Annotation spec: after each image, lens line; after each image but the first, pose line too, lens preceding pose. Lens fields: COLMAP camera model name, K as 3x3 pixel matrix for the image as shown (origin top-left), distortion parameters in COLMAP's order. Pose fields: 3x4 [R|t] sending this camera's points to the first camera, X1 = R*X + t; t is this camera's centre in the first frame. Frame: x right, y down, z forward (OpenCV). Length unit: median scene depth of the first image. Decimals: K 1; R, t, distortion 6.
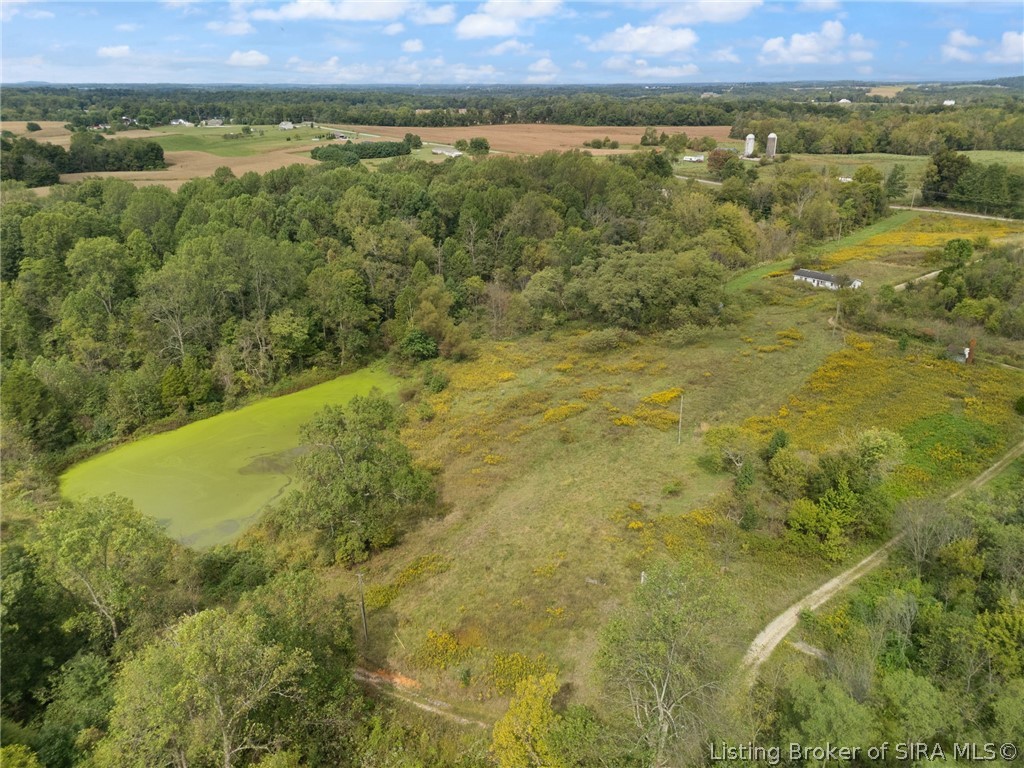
lens RADIAL K [[761.9, 0, 512.9], [0, 761.9, 385.8], [0, 0, 1]] dist [0.011485, -0.002116]
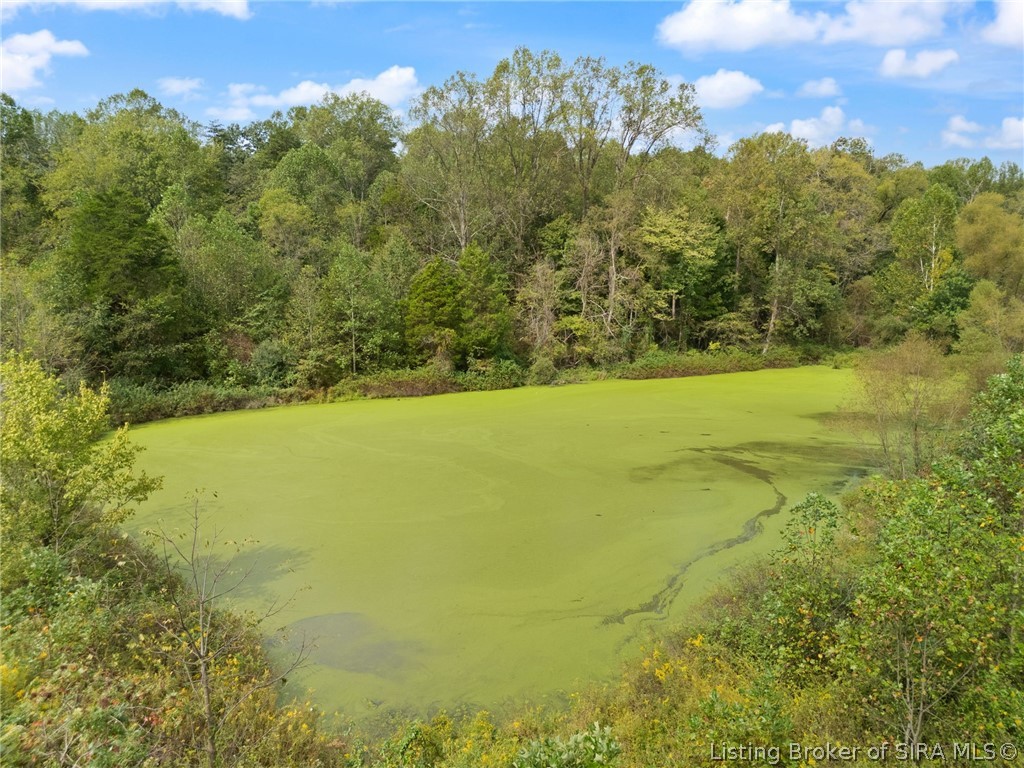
lens RADIAL K [[761.9, 0, 514.5], [0, 761.9, 382.2], [0, 0, 1]] dist [0.011485, -0.002116]
pose [[0.931270, 0.052837, -0.360479, -0.224876], [-0.129925, 0.972538, -0.193102, 0.117628], [0.340377, 0.226666, 0.912560, 0.588306]]
